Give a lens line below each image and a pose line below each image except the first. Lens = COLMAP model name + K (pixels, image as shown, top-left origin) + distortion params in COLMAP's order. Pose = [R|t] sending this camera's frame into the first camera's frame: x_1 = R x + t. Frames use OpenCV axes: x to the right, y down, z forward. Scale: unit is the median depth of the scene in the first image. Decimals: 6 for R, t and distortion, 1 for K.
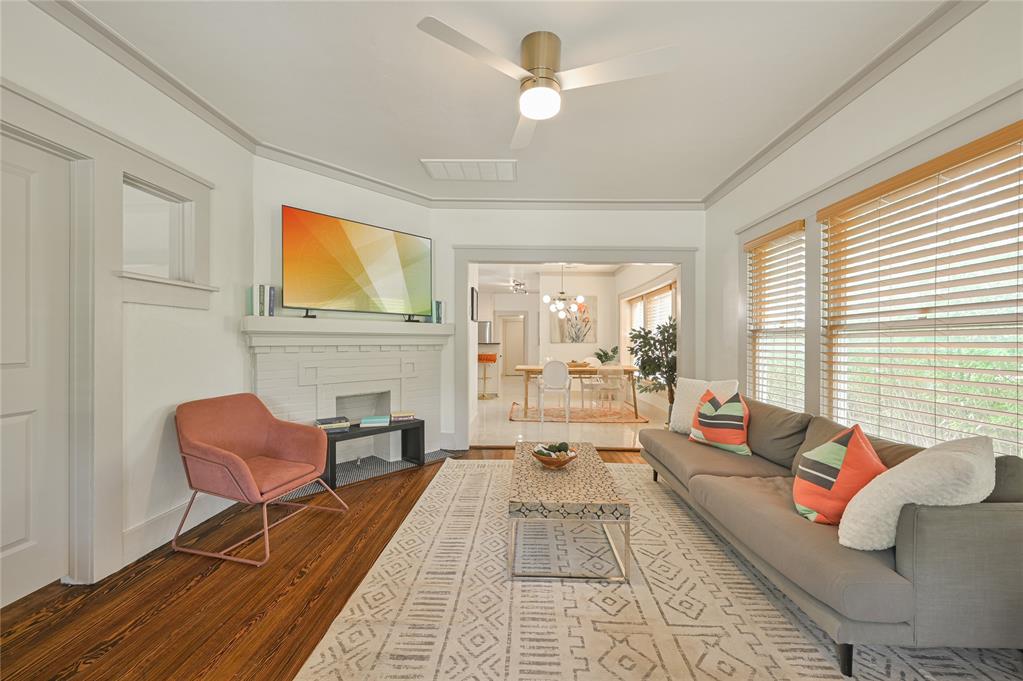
lens RADIAL K [[402.3, 0, 513.7], [0, 402.3, 343.6], [0, 0, 1]] dist [-0.000511, 0.000047]
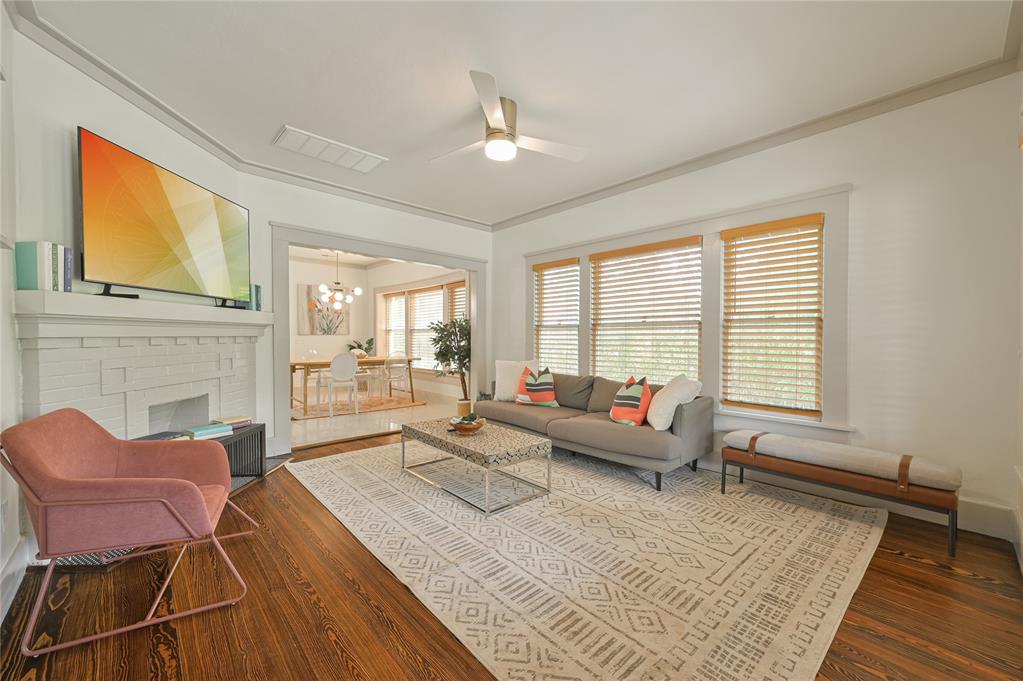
lens RADIAL K [[402.3, 0, 513.7], [0, 402.3, 343.6], [0, 0, 1]] dist [-0.000511, 0.000047]
pose [[0.717826, -0.014995, 0.696061, -0.545827], [0.002490, 0.999817, 0.018971, 0.005406], [-0.696218, -0.011885, 0.717732, 0.013252]]
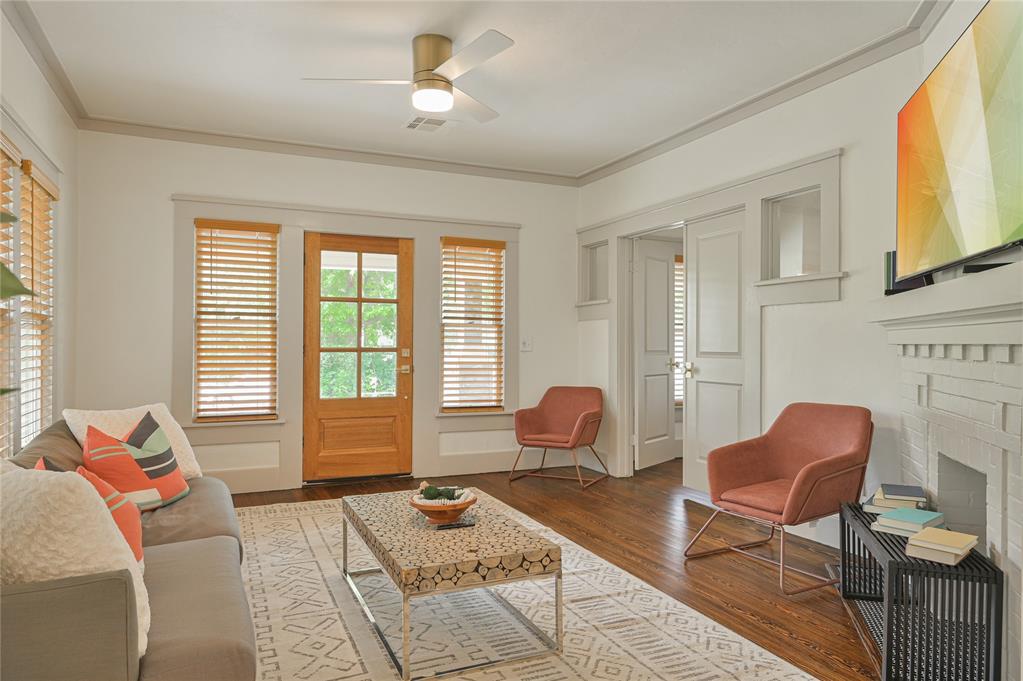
lens RADIAL K [[663.4, 0, 511.5], [0, 663.4, 340.5], [0, 0, 1]] dist [0.000651, 0.000199]
pose [[-0.899513, -0.005918, -0.436854, 0.407551], [-0.006518, 0.999979, -0.000124, 0.003306], [0.436846, 0.002736, -0.899532, 1.713727]]
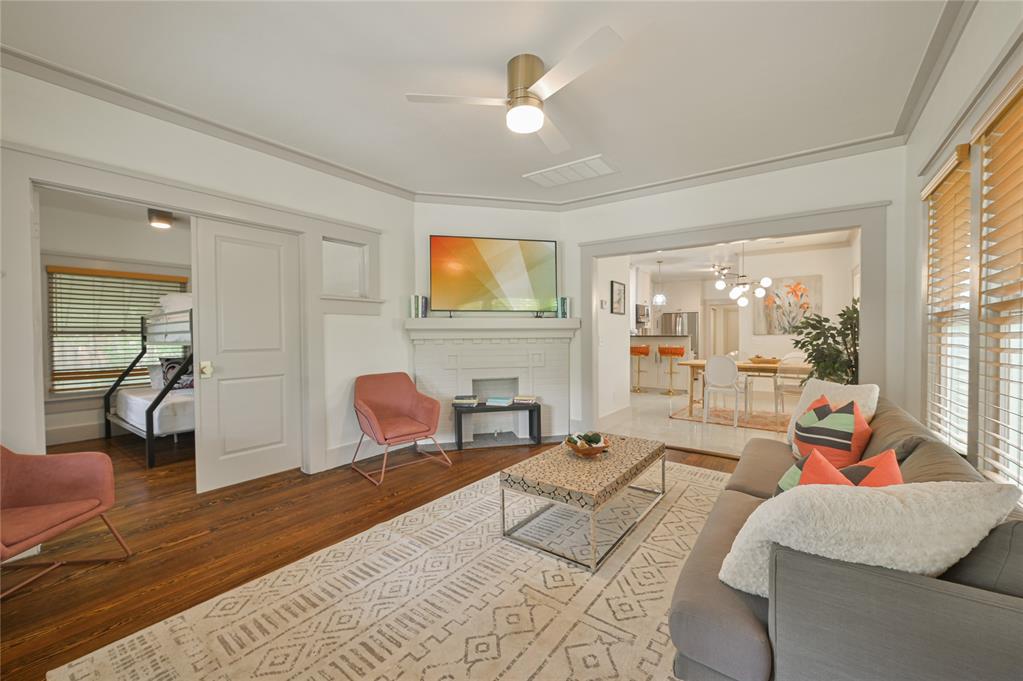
lens RADIAL K [[402.3, 0, 513.7], [0, 402.3, 343.6], [0, 0, 1]] dist [-0.000511, 0.000047]
pose [[0.823440, 0.003182, -0.567394, 0.442407], [0.006690, 0.999860, 0.015317, 0.001542], [0.567364, -0.016408, 0.823304, 0.039971]]
